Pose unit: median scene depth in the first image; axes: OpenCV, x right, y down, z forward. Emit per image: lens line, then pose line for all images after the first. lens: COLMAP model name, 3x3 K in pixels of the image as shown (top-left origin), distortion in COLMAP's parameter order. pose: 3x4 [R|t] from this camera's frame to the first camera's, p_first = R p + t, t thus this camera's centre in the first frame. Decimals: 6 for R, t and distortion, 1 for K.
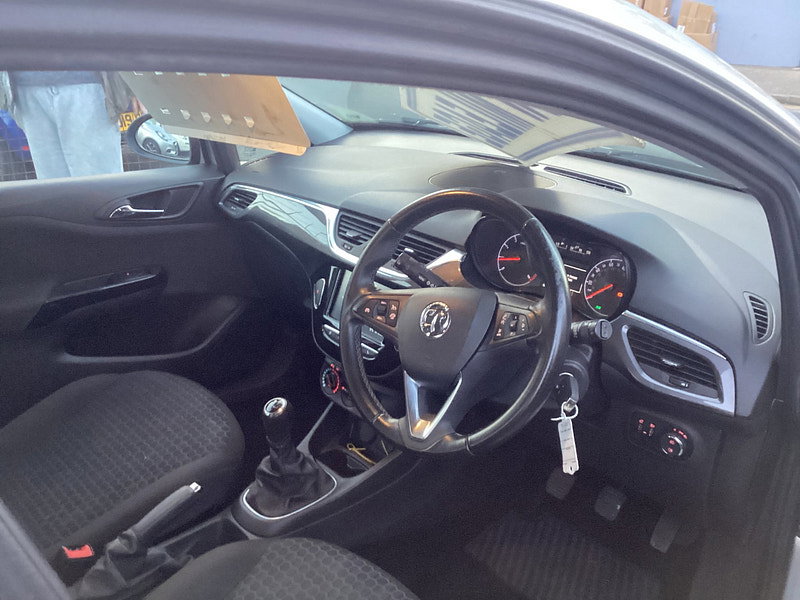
lens RADIAL K [[718.5, 0, 403.1], [0, 718.5, 281.7], [0, 0, 1]] dist [0.071832, -0.122793]
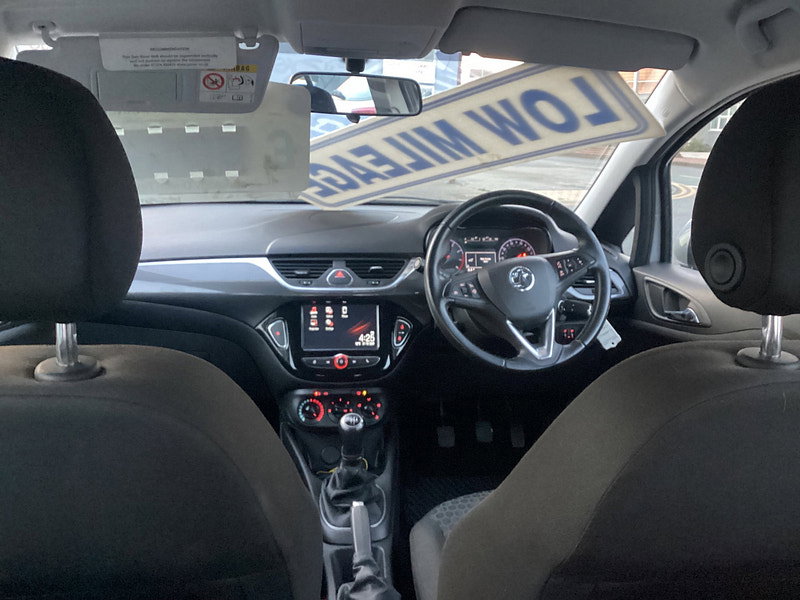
lens RADIAL K [[718.5, 0, 403.1], [0, 718.5, 281.7], [0, 0, 1]] dist [0.071832, -0.122793]
pose [[0.596618, -0.166457, 0.785073, -0.930680], [0.287447, 0.957673, -0.015393, 0.010288], [-0.749280, 0.234851, 0.619213, 0.223290]]
